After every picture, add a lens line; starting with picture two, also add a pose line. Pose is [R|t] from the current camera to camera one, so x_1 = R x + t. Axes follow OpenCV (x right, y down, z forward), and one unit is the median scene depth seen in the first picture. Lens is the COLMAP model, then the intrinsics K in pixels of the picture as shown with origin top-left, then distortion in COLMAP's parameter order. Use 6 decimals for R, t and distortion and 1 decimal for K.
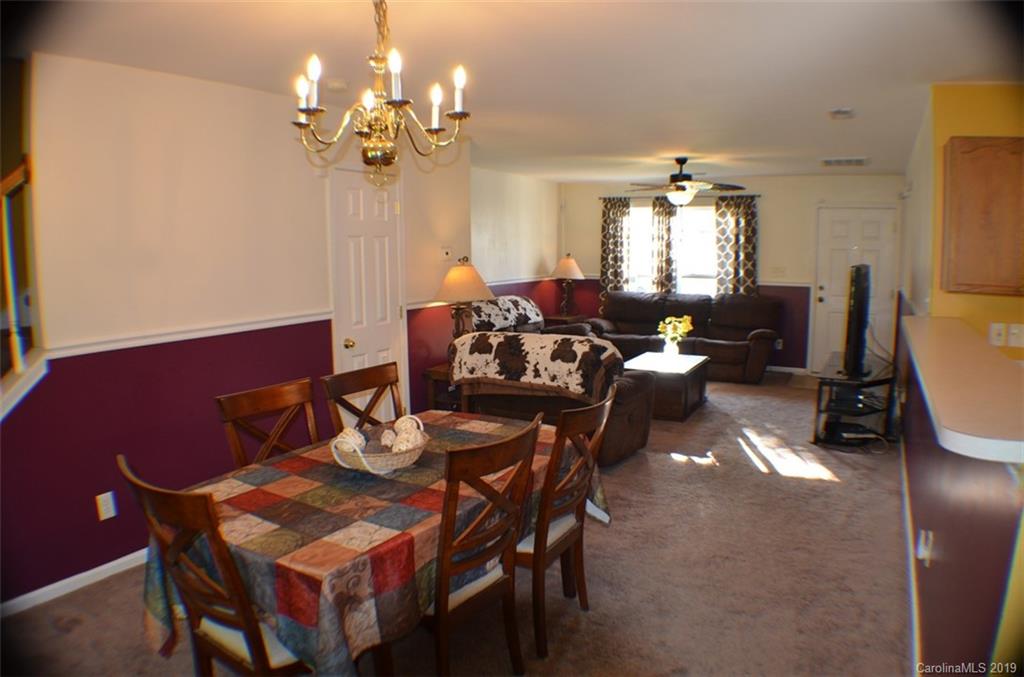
lens RADIAL K [[669.6, 0, 526.0], [0, 669.6, 339.6], [0, 0, 1]] dist [-0.177589, 0.003911]
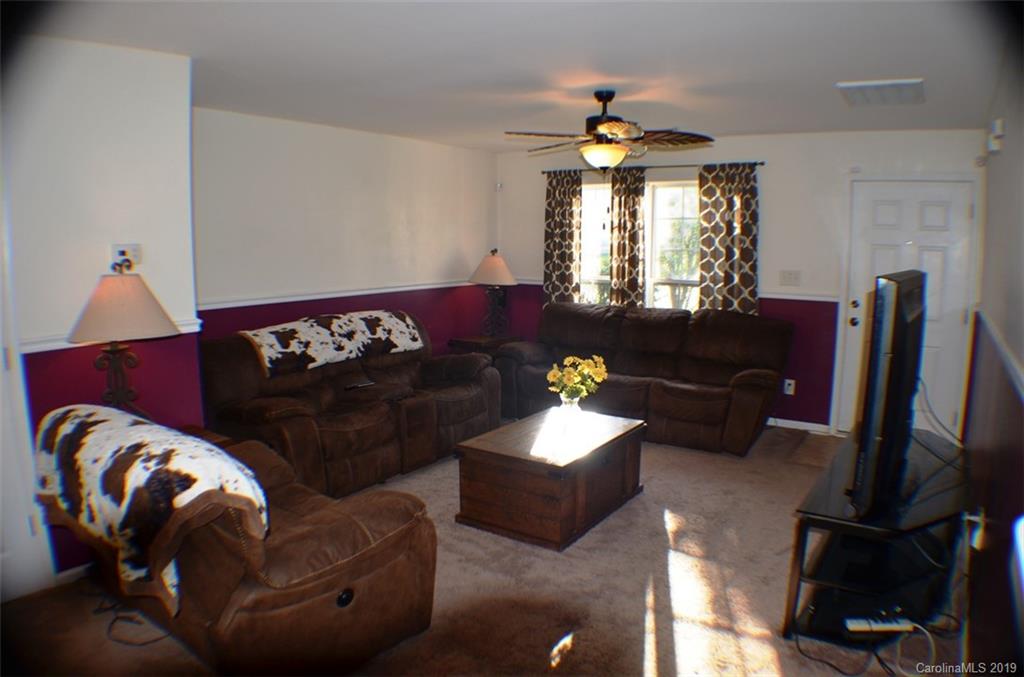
lens RADIAL K [[669.6, 0, 526.0], [0, 669.6, 339.6], [0, 0, 1]] dist [-0.177589, 0.003911]
pose [[0.995710, 0.019708, -0.090409, 0.176501], [-0.019271, 0.999798, 0.005704, -0.039246], [0.090503, -0.003937, 0.995888, 0.310472]]
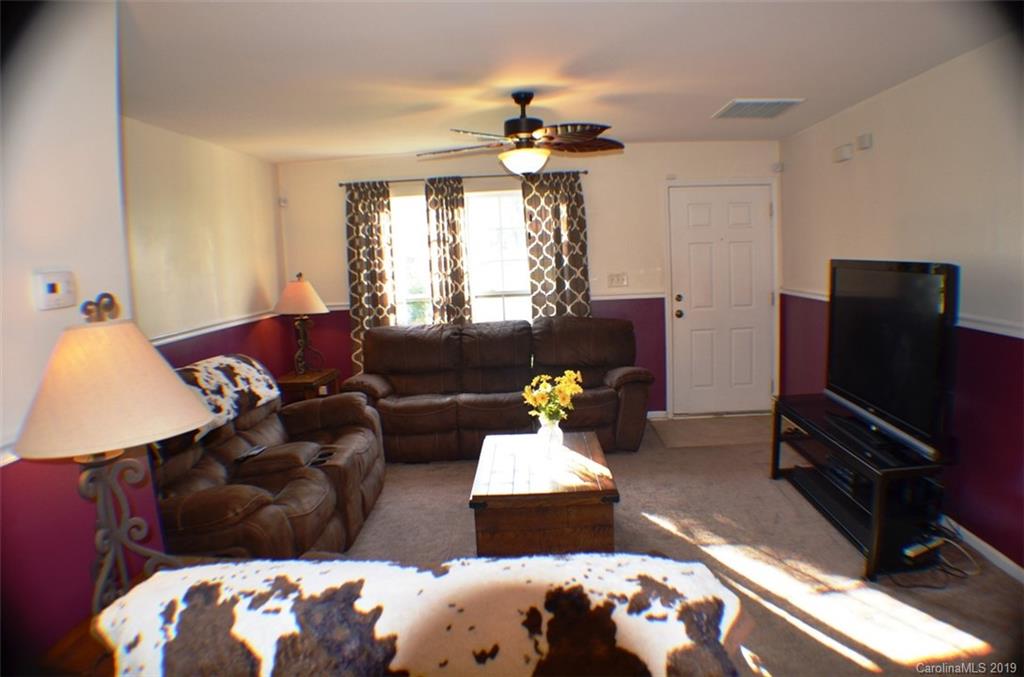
lens RADIAL K [[669.6, 0, 526.0], [0, 669.6, 339.6], [0, 0, 1]] dist [-0.177589, 0.003911]
pose [[0.890726, -0.093944, 0.444726, -0.027051], [0.104530, 0.994521, 0.000723, -0.049434], [-0.442357, 0.045843, 0.895666, 0.391802]]
